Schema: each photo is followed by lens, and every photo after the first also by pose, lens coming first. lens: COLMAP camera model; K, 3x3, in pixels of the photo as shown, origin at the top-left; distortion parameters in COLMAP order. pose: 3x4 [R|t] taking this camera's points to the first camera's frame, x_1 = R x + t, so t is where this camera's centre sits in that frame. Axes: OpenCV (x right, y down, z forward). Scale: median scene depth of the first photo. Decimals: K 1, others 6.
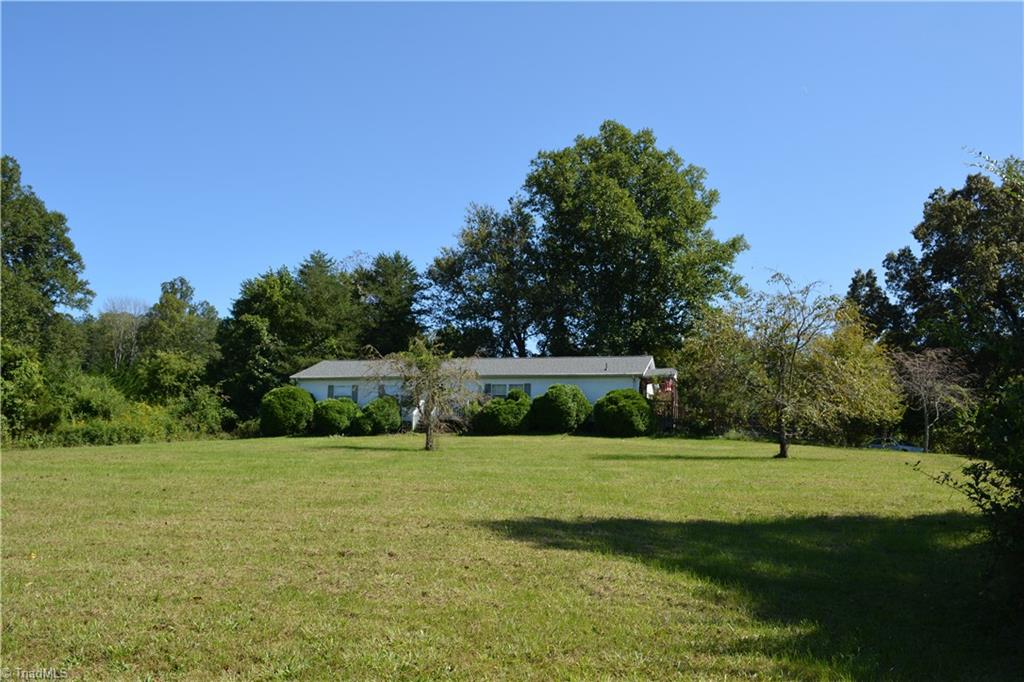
lens RADIAL K [[842.4, 0, 512.0], [0, 842.4, 341.0], [0, 0, 1]] dist [-0.159888, 0.151181]
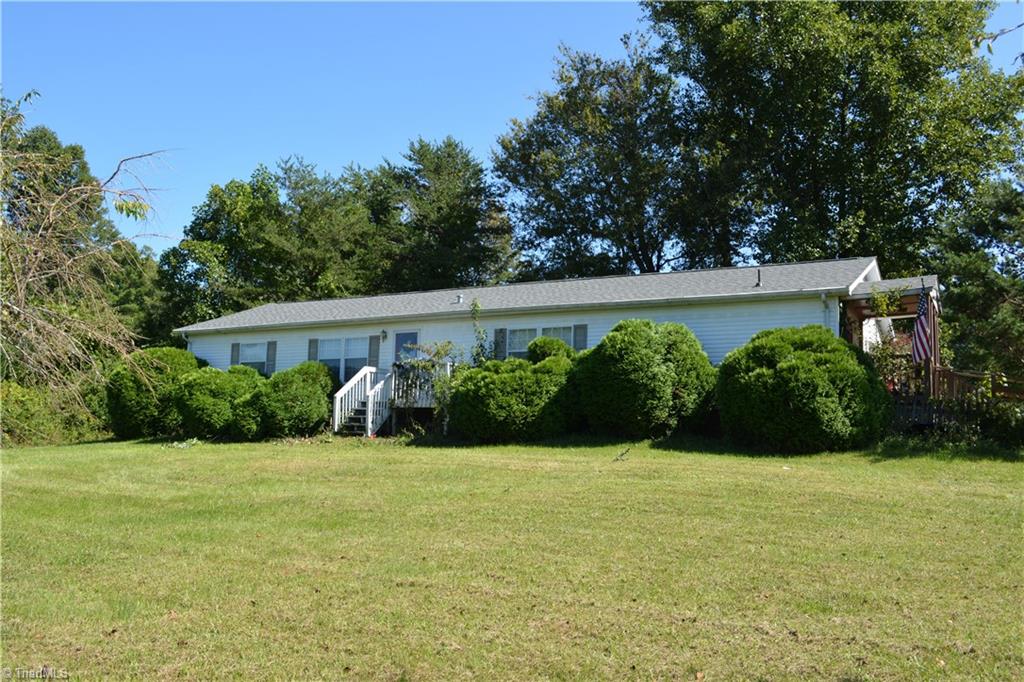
lens RADIAL K [[842.4, 0, 512.0], [0, 842.4, 341.0], [0, 0, 1]] dist [-0.159888, 0.151181]
pose [[0.963945, -0.028385, -0.264585, 0.102650], [0.036633, 0.998983, 0.026293, 0.046661], [0.263569, -0.035038, 0.964004, 0.565567]]
